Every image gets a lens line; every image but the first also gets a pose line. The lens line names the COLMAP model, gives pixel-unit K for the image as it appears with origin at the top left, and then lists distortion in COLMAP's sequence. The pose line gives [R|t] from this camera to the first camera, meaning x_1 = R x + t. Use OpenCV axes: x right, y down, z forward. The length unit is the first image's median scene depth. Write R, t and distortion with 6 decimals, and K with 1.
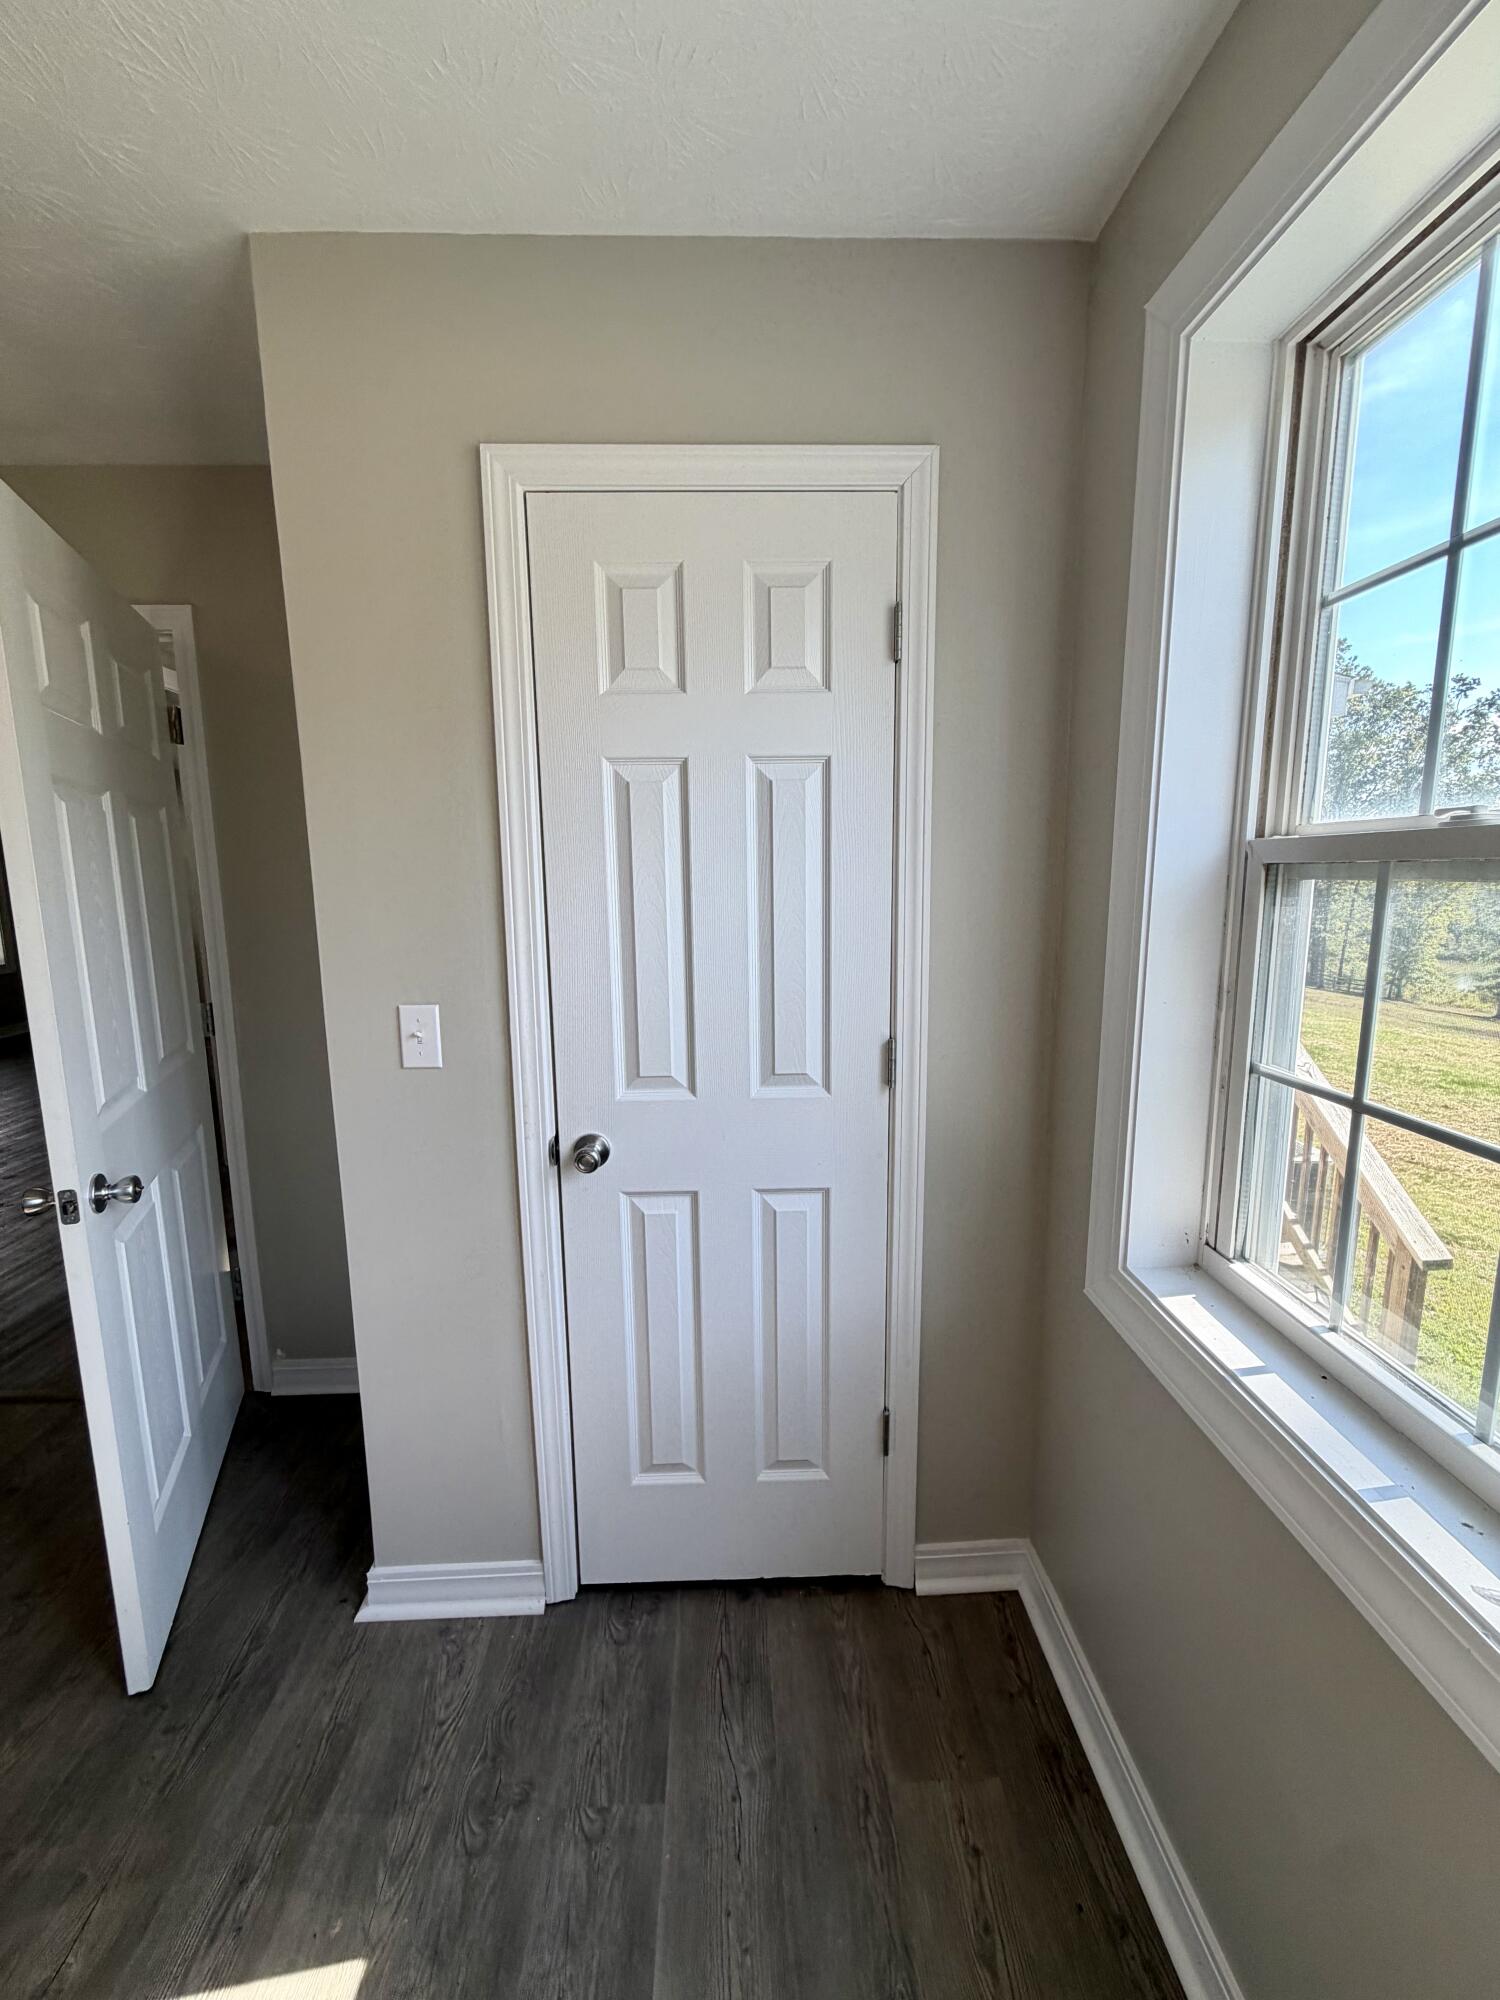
lens RADIAL K [[797.0, 0, 751.6], [0, 797.0, 996.3], [0, 0, 1]] dist [0.000073, 0.000460]
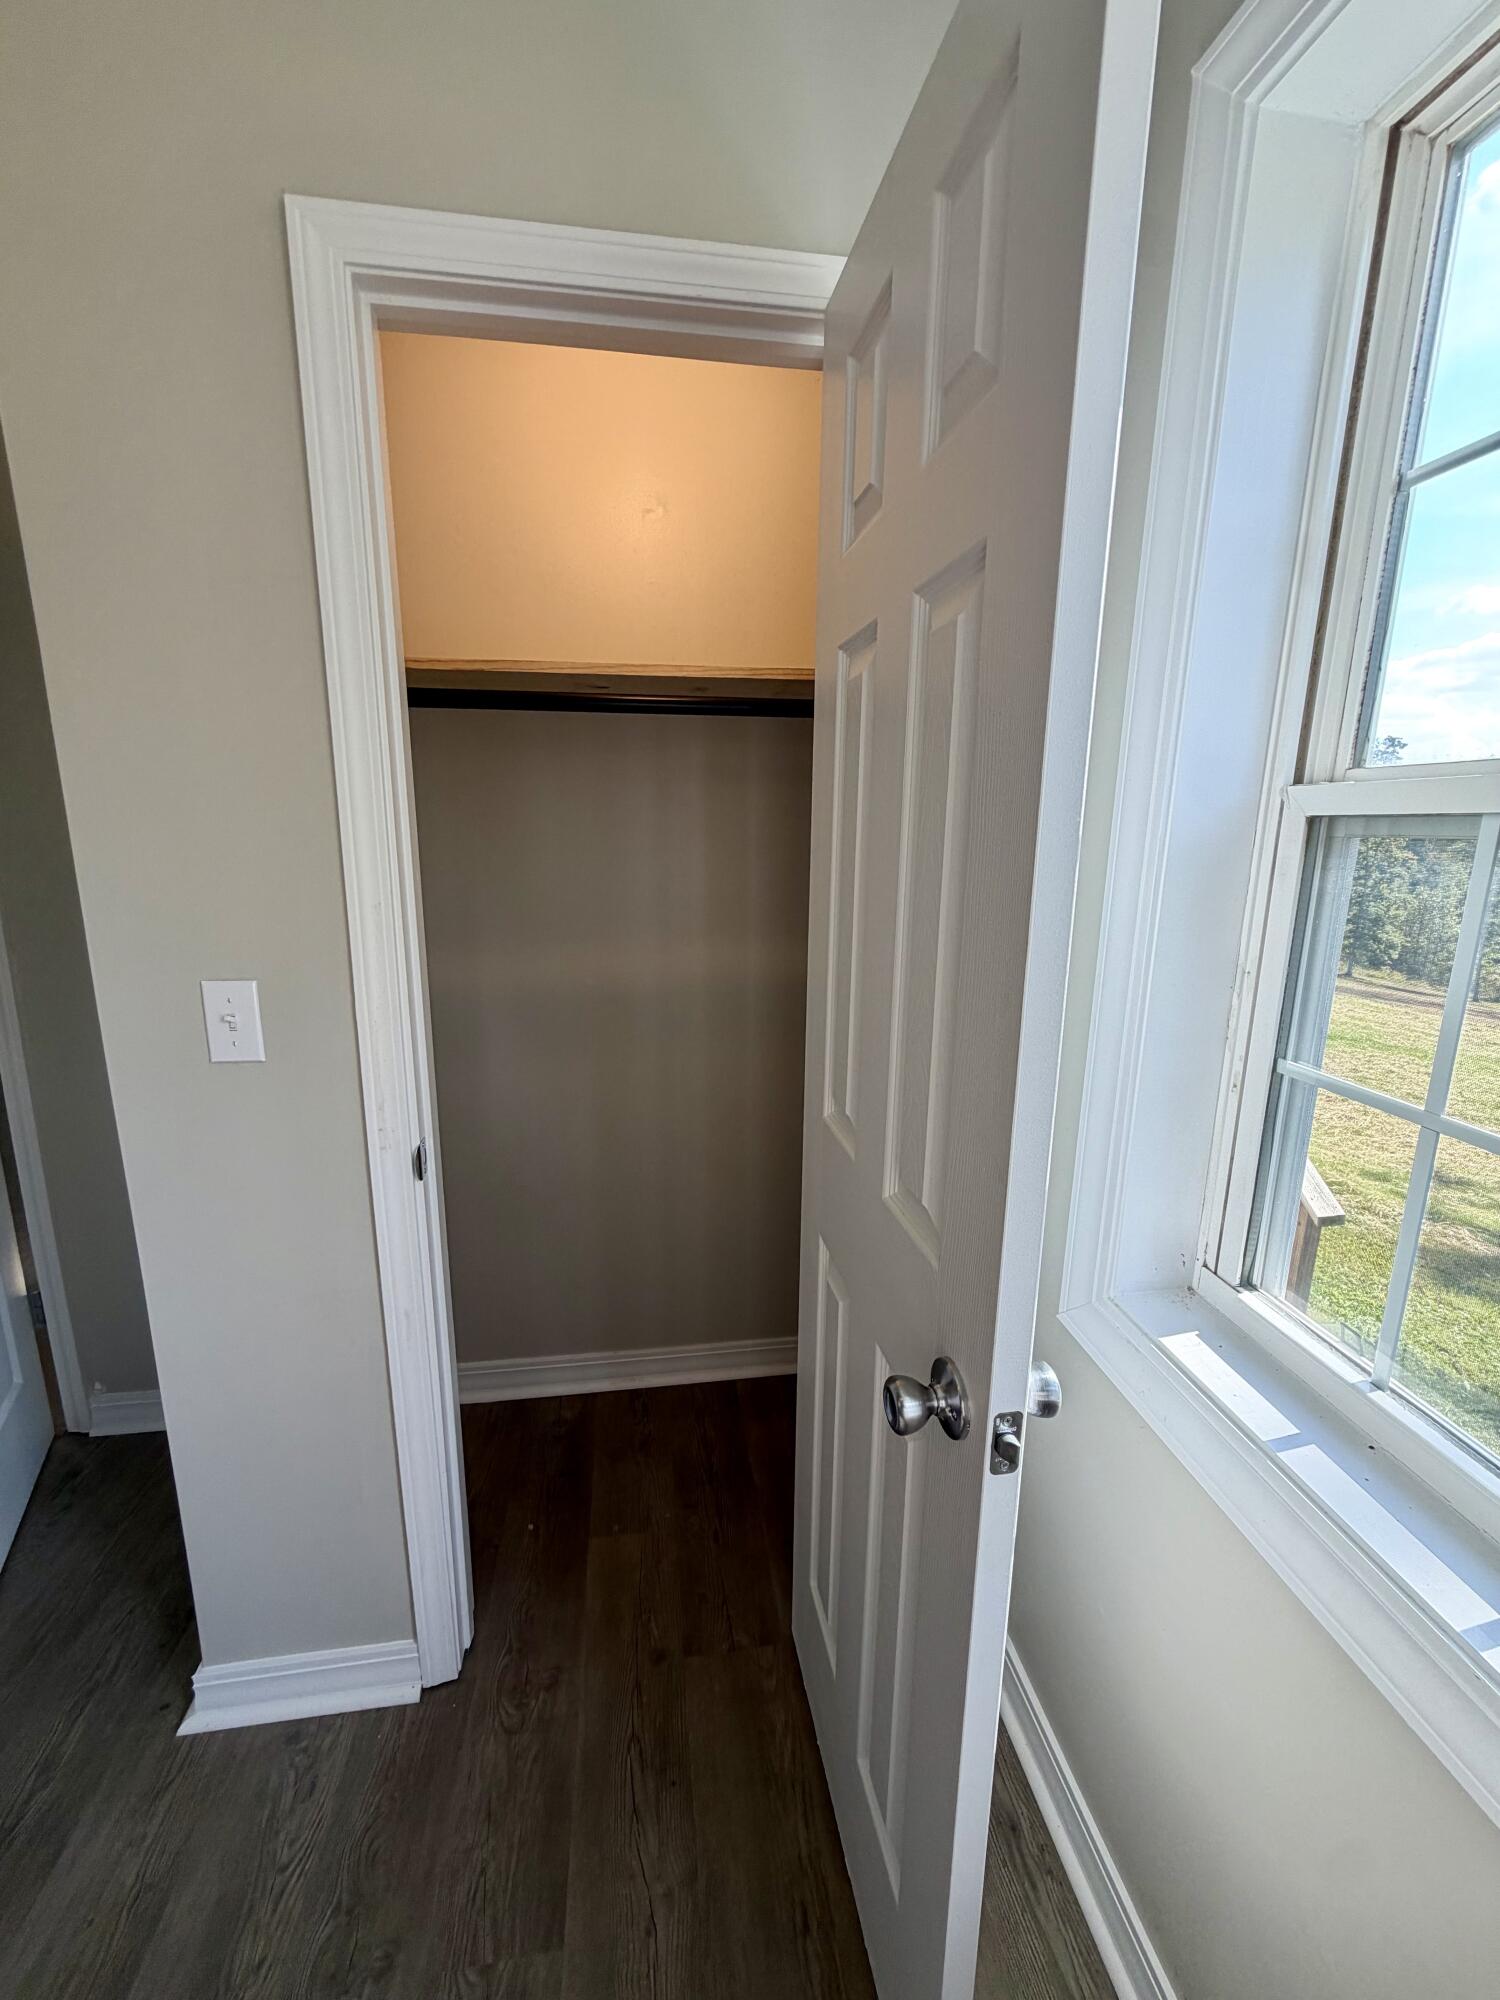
lens RADIAL K [[797.0, 0, 751.6], [0, 797.0, 996.3], [0, 0, 1]] dist [0.000073, 0.000460]
pose [[0.993764, -0.000841, 0.111501, -0.006227], [-0.005447, 0.998412, 0.056073, -0.020645], [-0.111371, -0.056330, 0.992181, 0.194820]]
